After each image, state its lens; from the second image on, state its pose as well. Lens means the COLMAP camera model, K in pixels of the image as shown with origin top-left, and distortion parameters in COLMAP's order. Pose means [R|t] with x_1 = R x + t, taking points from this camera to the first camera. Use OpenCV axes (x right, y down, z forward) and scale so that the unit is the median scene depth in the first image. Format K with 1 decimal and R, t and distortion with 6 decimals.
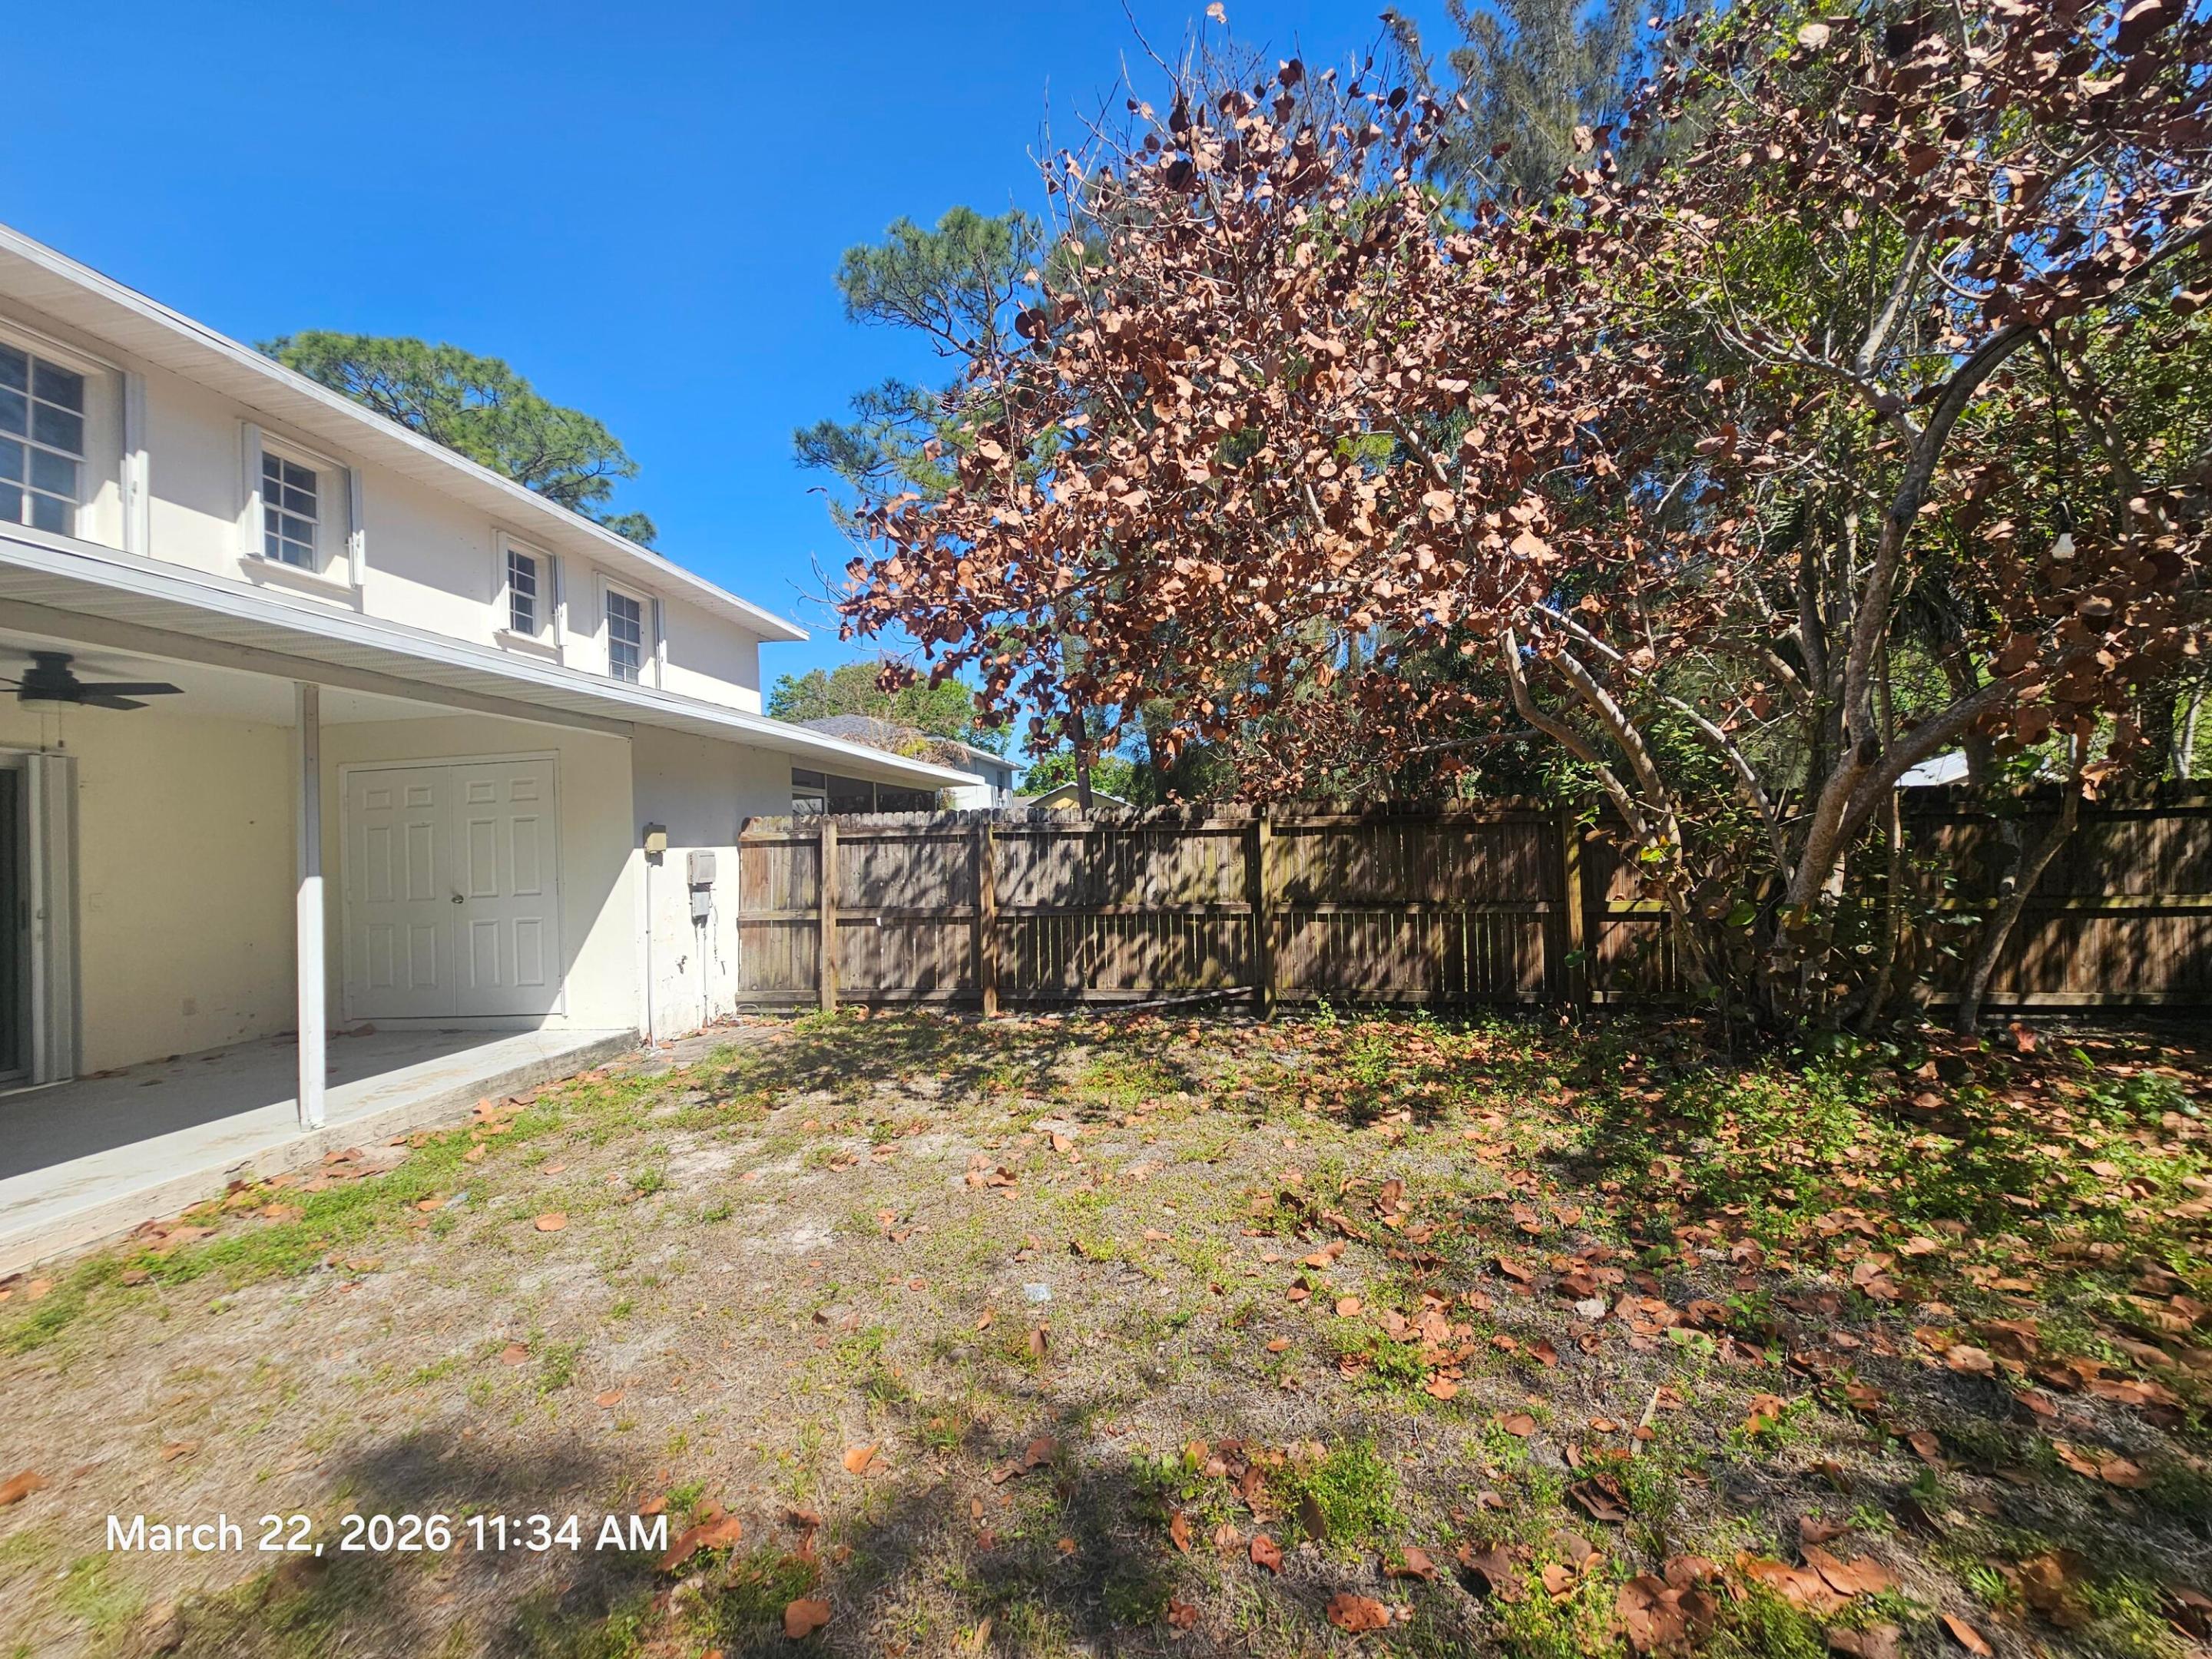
lens RADIAL K [[899.7, 0, 1115.5], [0, 899.7, 819.8], [0, 0, 1]] dist [-0.000902, 0.000167]
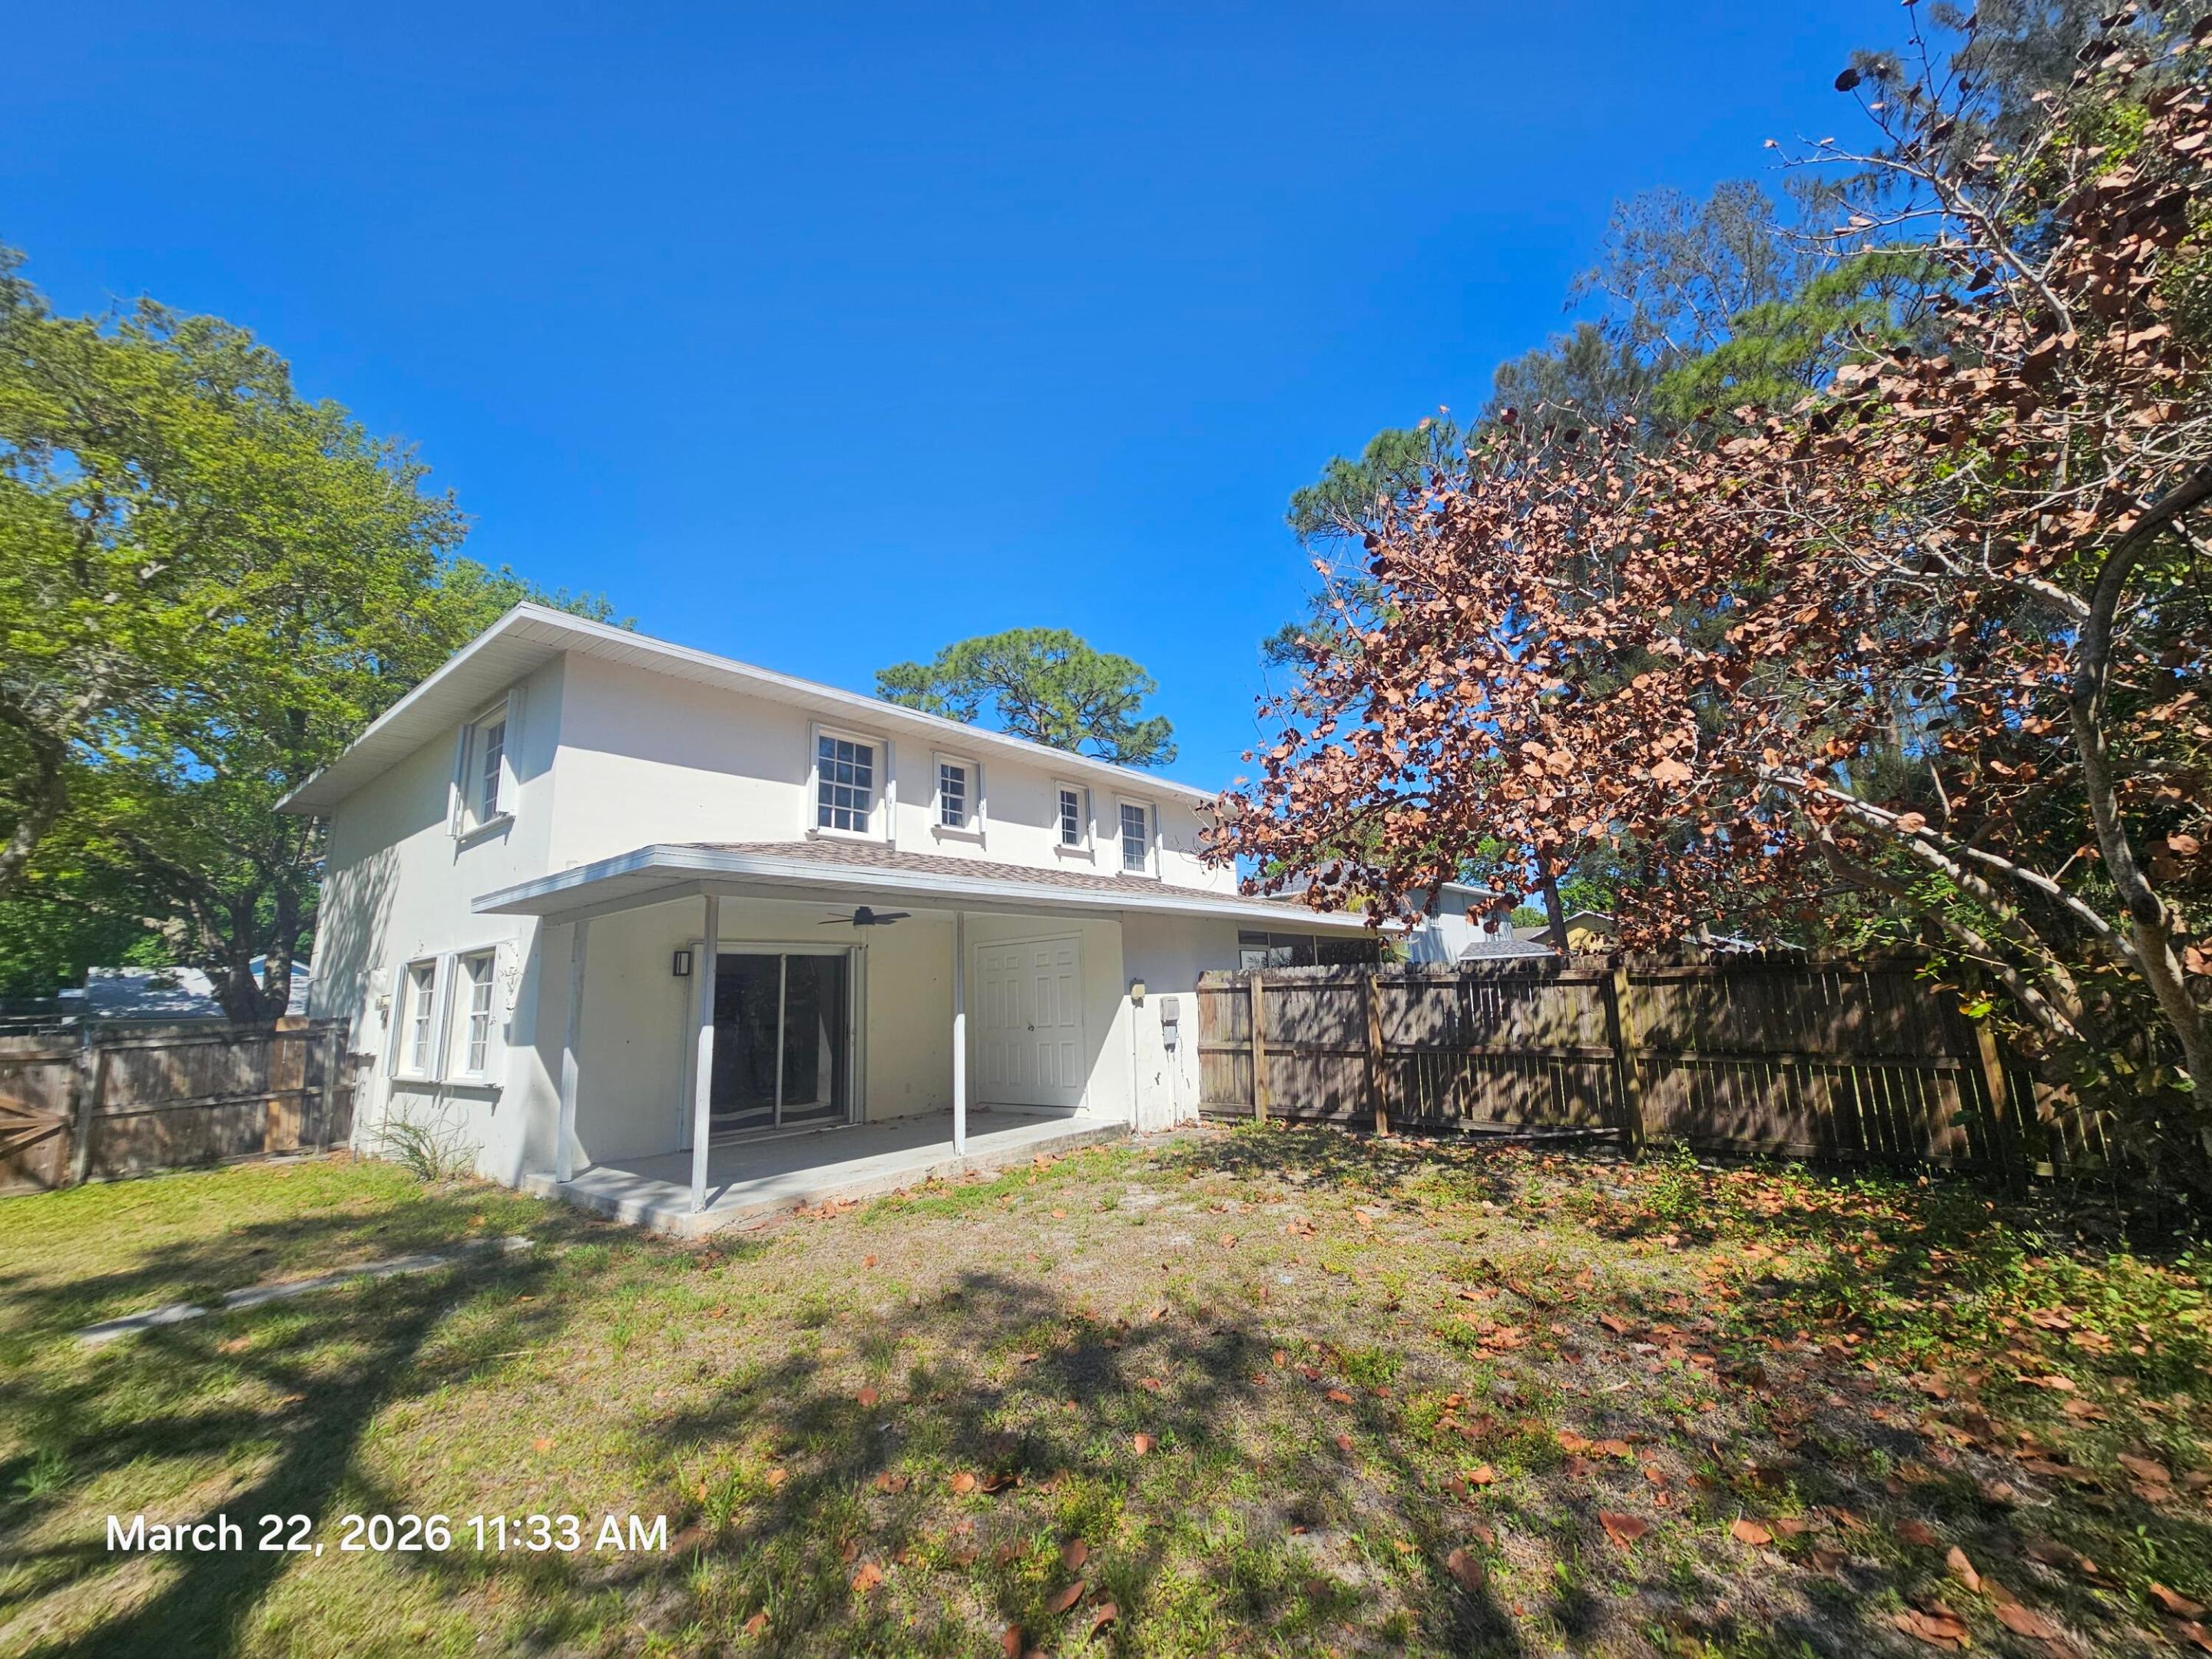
lens RADIAL K [[899.7, 0, 1115.5], [0, 899.7, 819.8], [0, 0, 1]] dist [-0.000902, 0.000167]
pose [[0.844843, -0.098611, -0.525847, 0.238889], [0.021557, 0.988343, -0.150708, -0.028894], [0.534579, 0.115989, 0.837121, -0.260889]]
